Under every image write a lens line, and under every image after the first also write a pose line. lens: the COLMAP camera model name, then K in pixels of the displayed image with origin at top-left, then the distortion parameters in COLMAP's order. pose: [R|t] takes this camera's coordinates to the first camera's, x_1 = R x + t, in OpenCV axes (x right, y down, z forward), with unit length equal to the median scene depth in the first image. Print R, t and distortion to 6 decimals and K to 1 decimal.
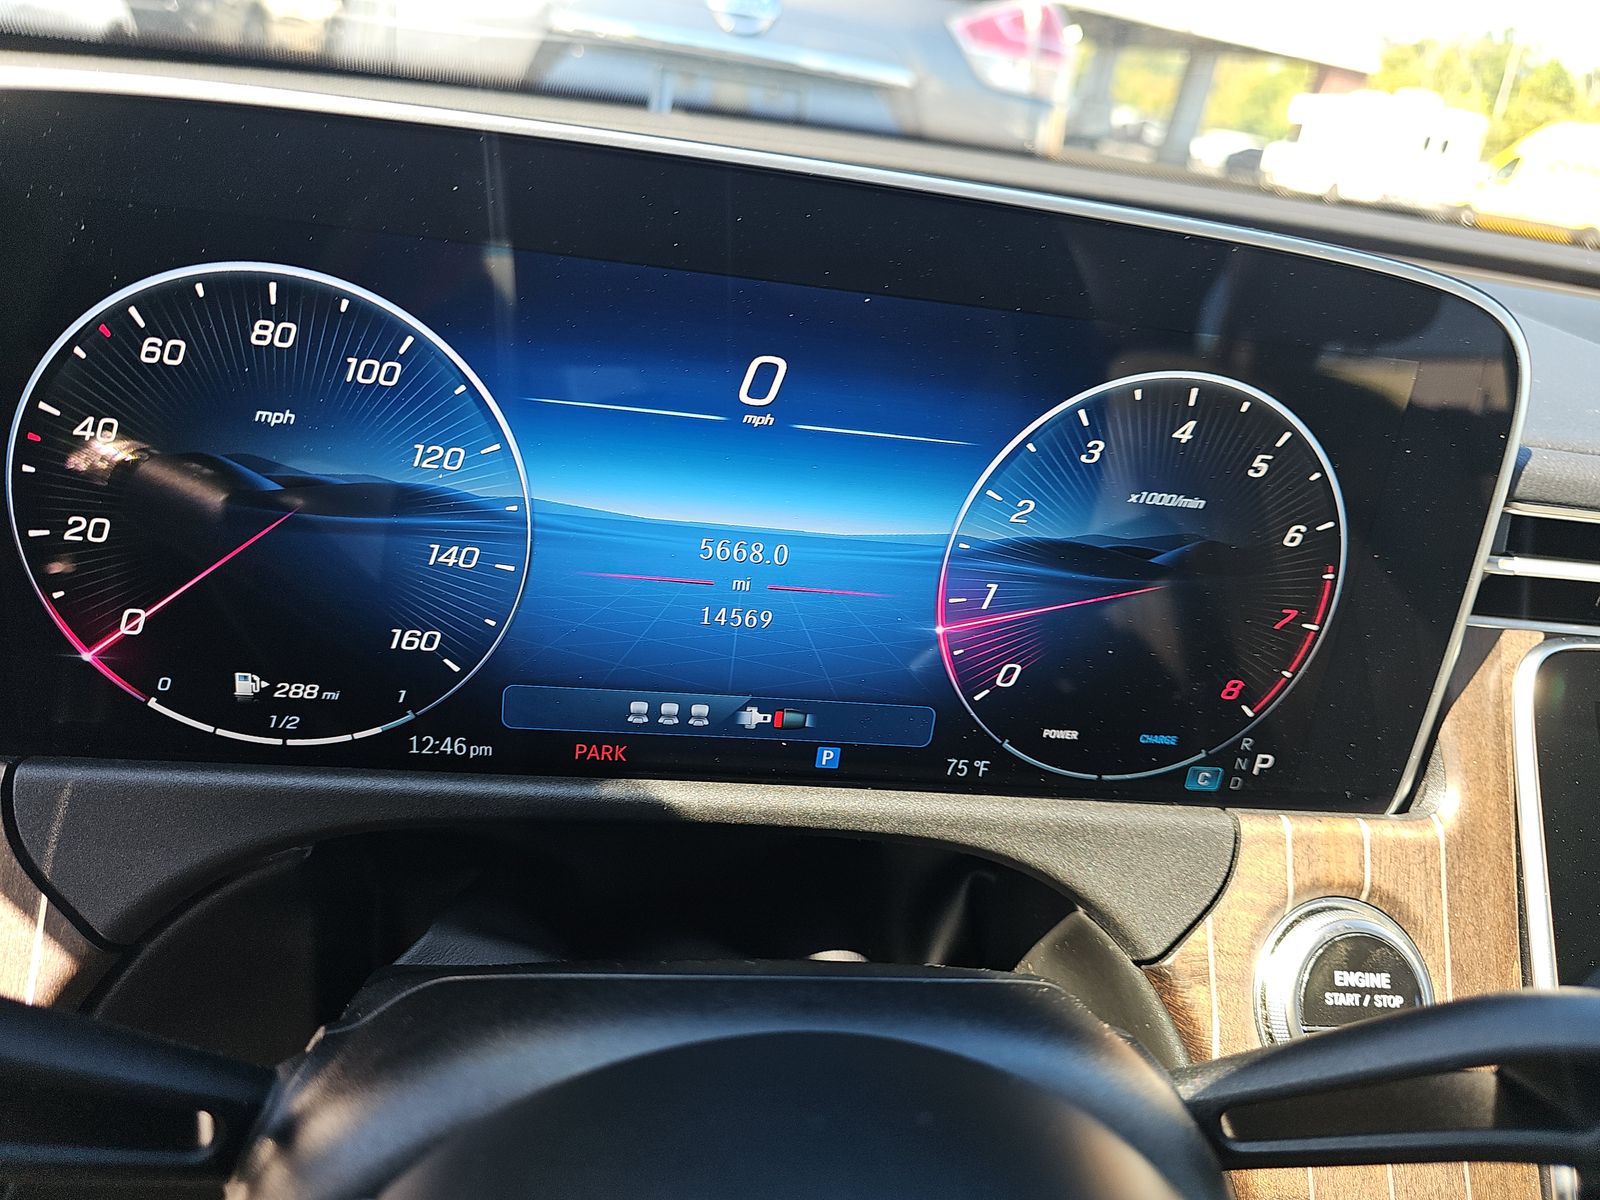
lens RADIAL K [[1074.1, 0, 796.3], [0, 1074.1, 605.6], [0, 0, 1]] dist [0.049719, -0.053628]
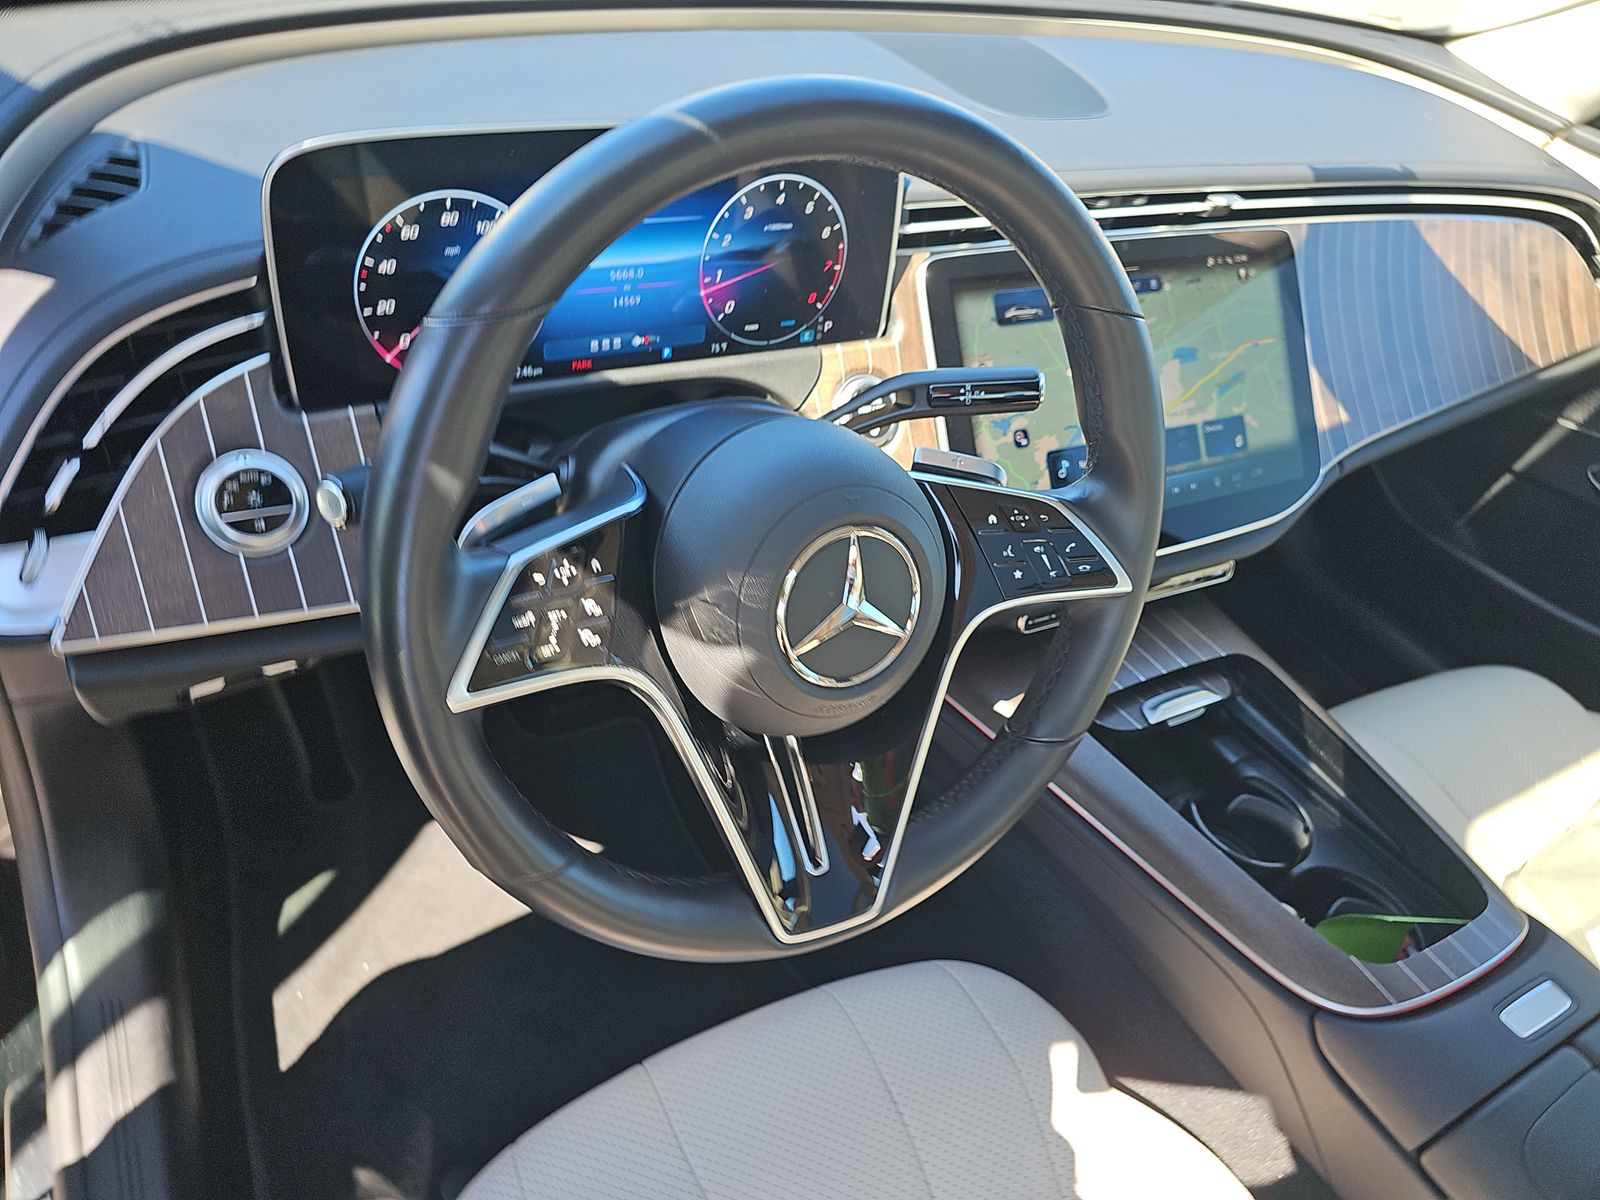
lens RADIAL K [[1074.1, 0, 781.7], [0, 1074.1, 621.1], [0, 0, 1]] dist [0.049719, -0.053628]
pose [[0.939842, -0.236729, 0.246287, -0.482223], [0.138167, 0.922776, 0.359713, -0.147029], [-0.312422, -0.304045, 0.899972, -1.530256]]
